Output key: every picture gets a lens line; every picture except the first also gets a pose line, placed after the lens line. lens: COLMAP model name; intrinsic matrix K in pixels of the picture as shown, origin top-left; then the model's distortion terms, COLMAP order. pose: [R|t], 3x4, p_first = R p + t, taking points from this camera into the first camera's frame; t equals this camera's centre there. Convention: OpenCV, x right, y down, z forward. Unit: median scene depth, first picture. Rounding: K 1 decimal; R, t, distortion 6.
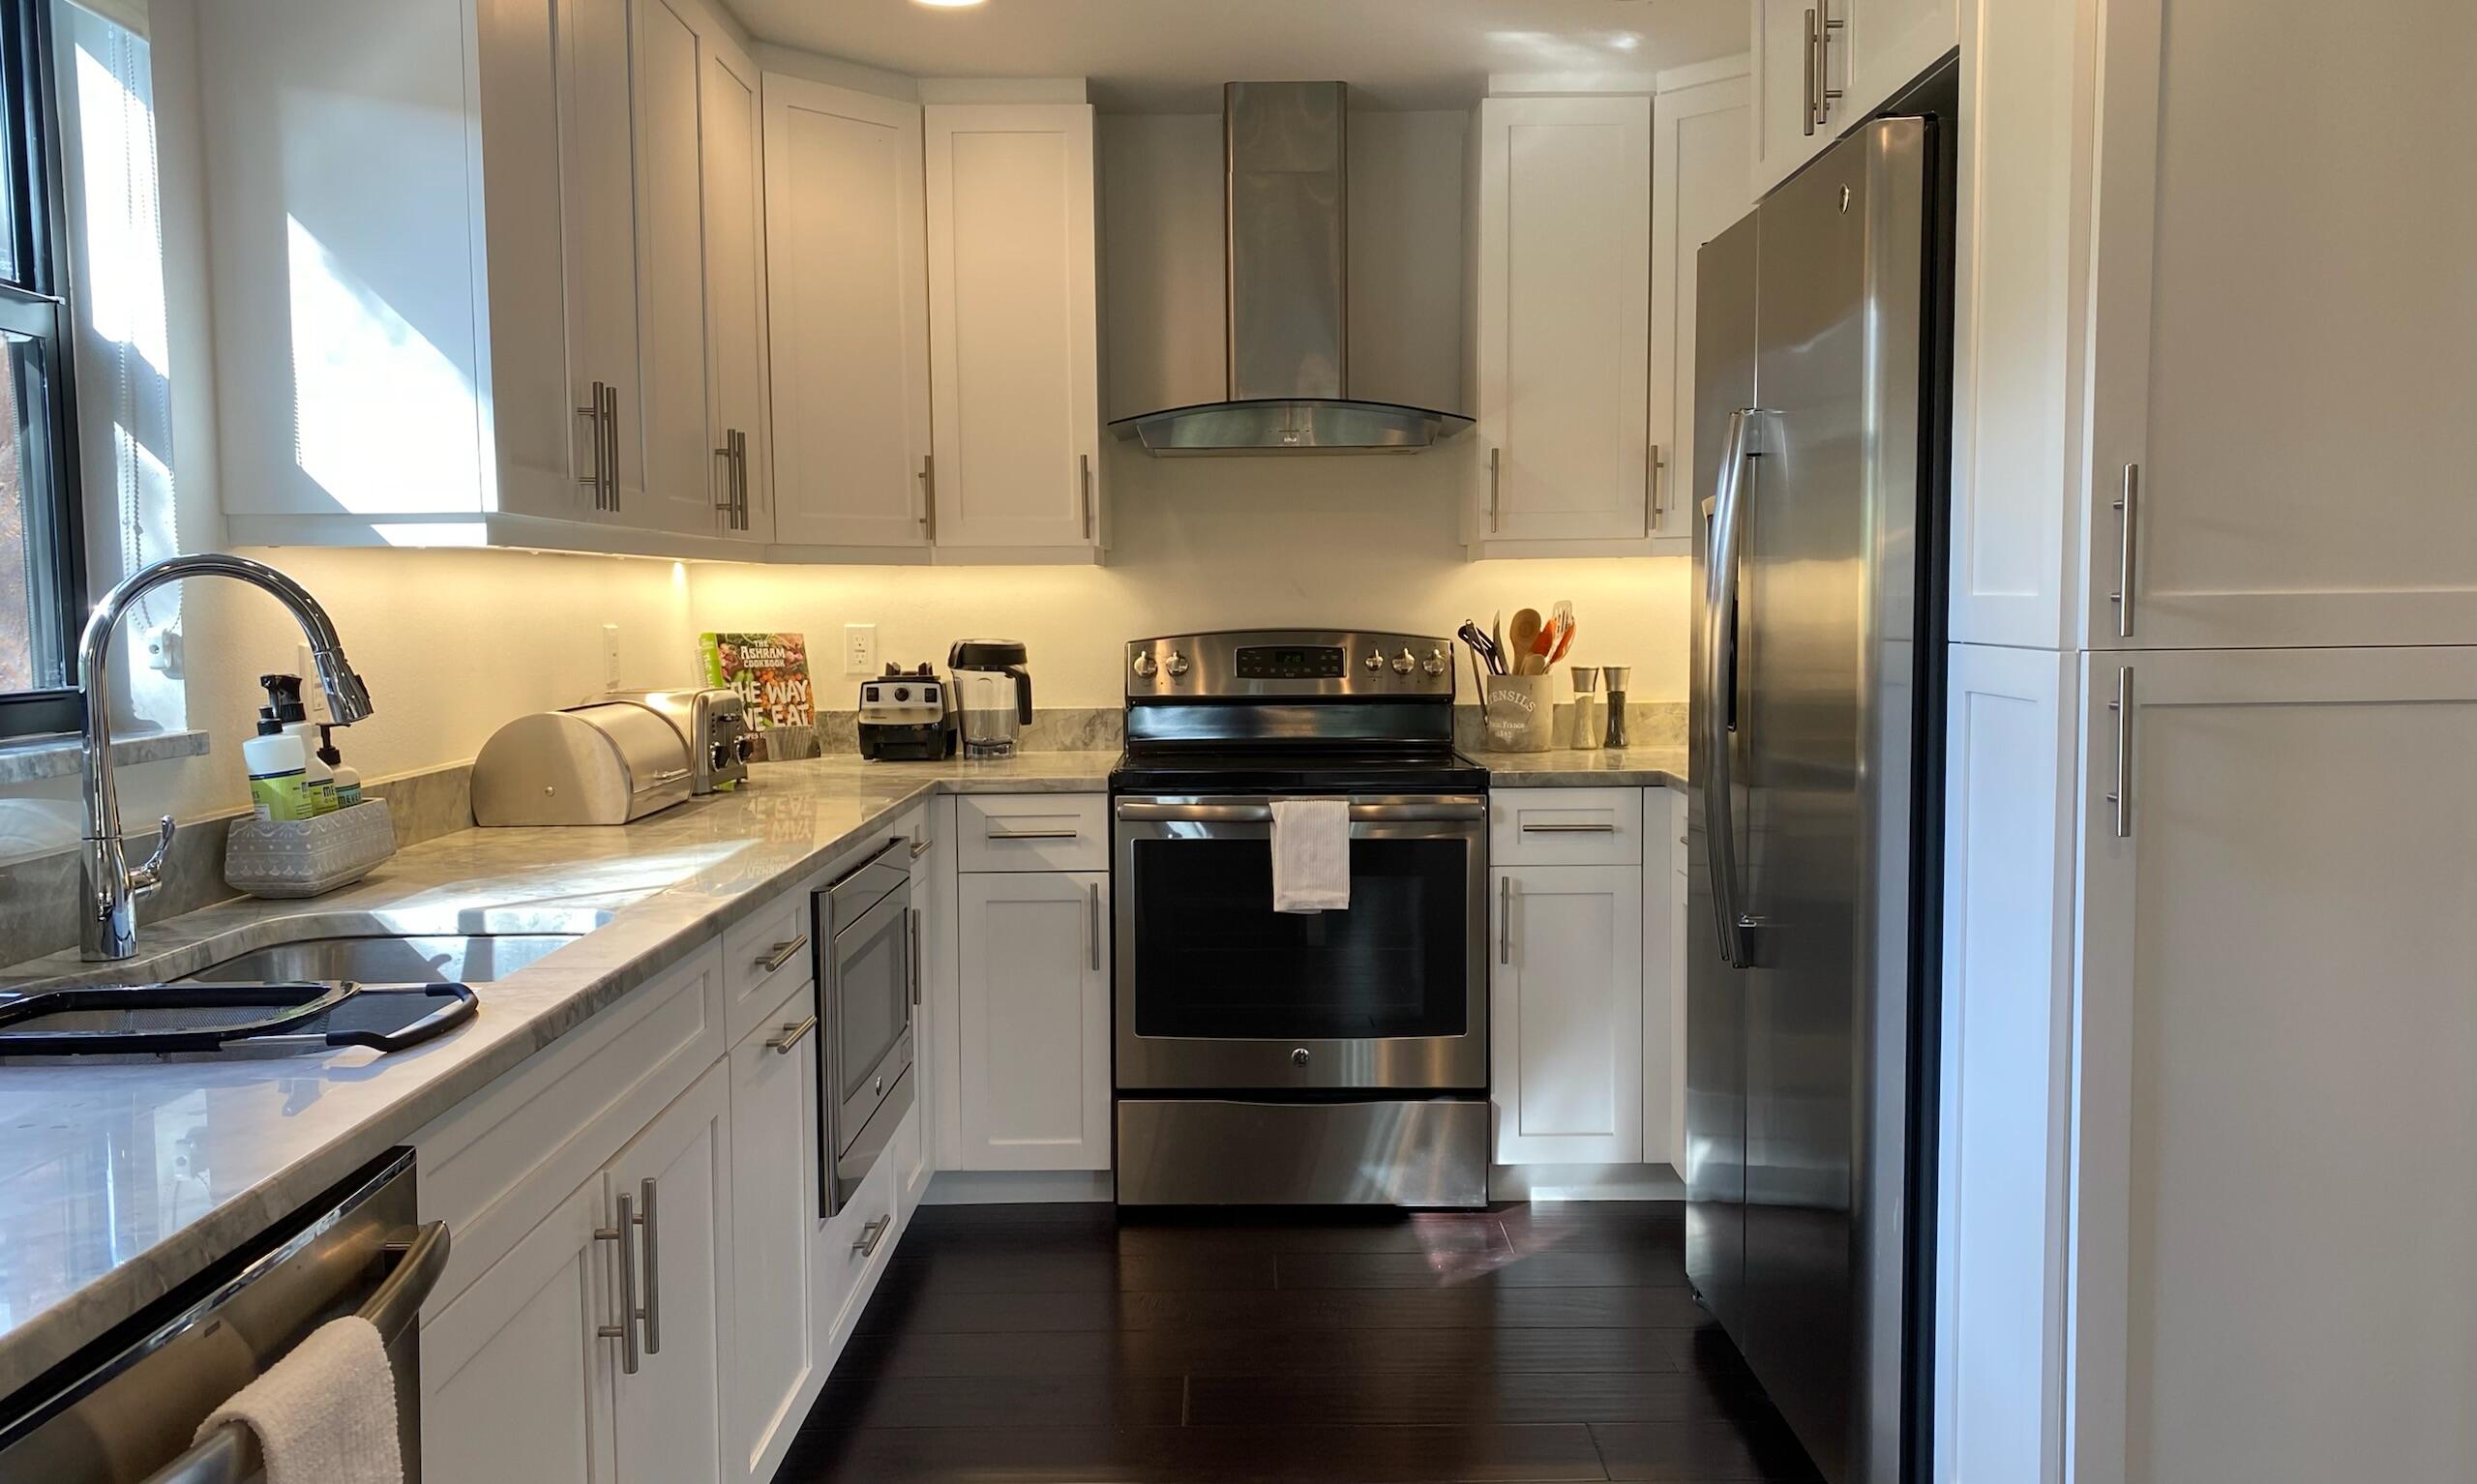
lens RADIAL K [[1883.6, 0, 1235.7], [0, 1883.6, 740.4], [0, 0, 1]] dist [0.014392, -0.017587]
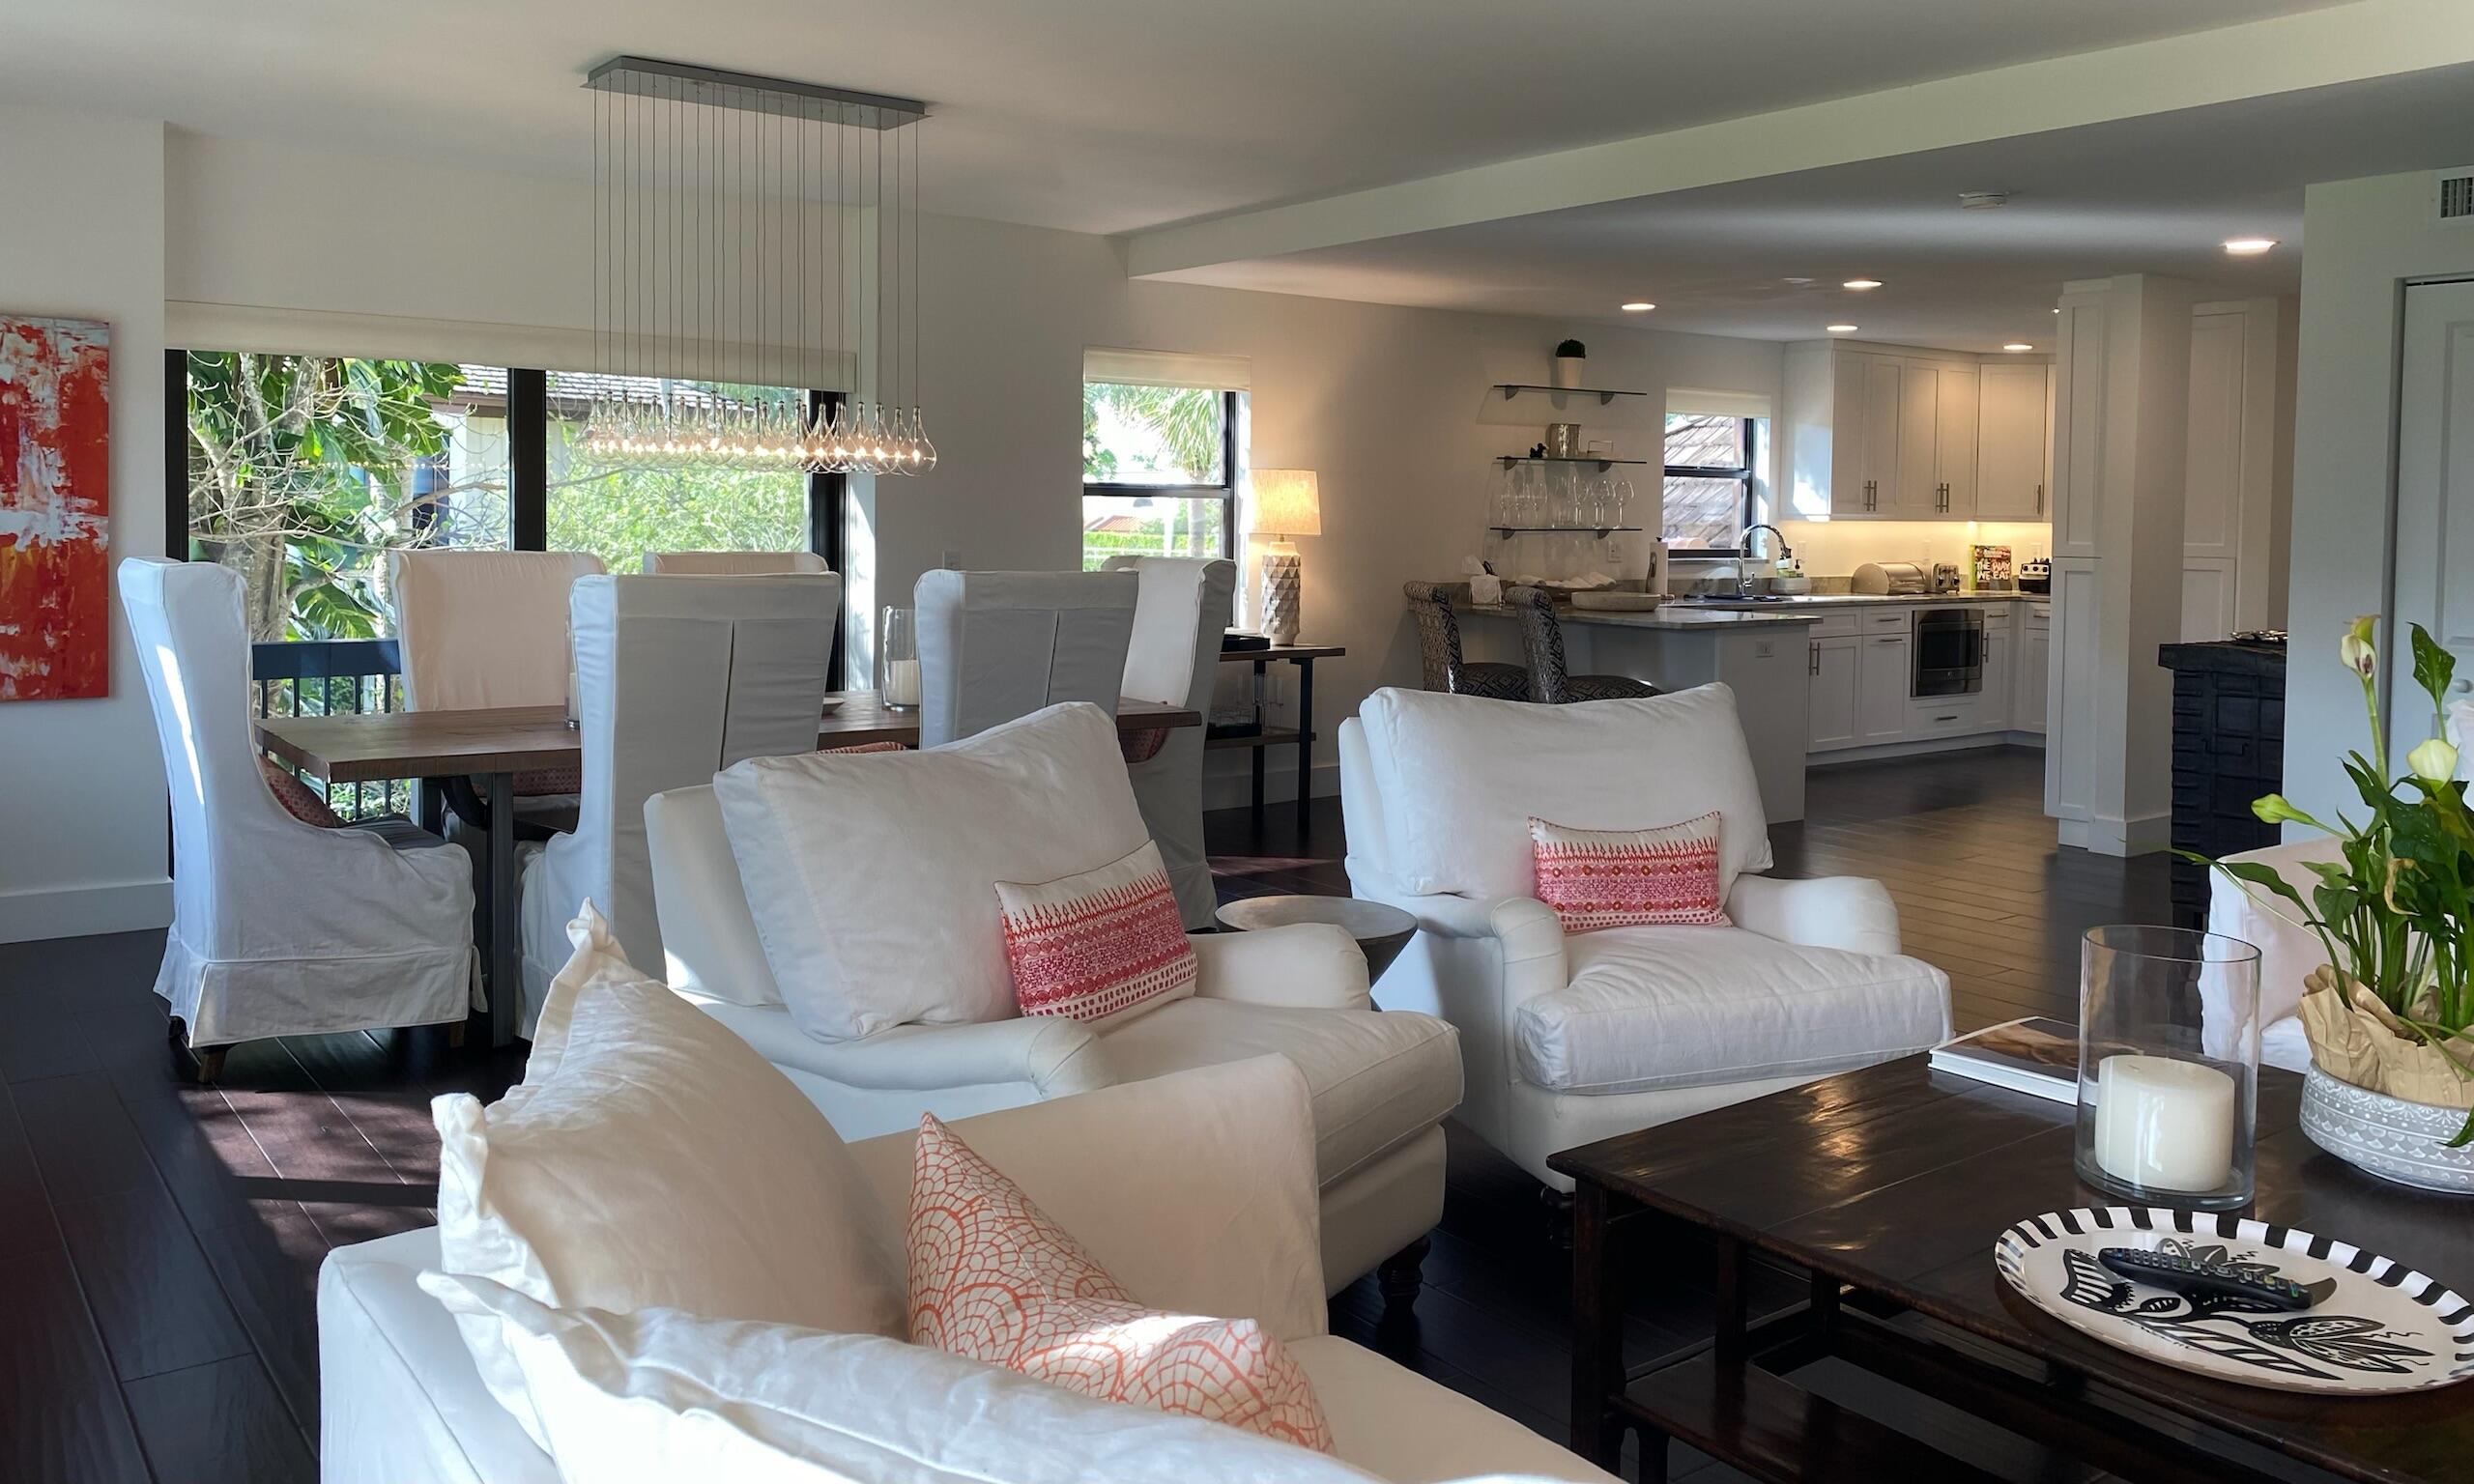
lens RADIAL K [[1881.2, 0, 1235.4], [0, 1881.2, 740.5], [0, 0, 1]] dist [0.014392, -0.017587]
pose [[0.605587, 0.109028, -0.788275, 1.375106], [-0.075602, 0.993972, 0.079398, 0.099274], [0.792179, 0.011513, 0.610180, -1.677985]]
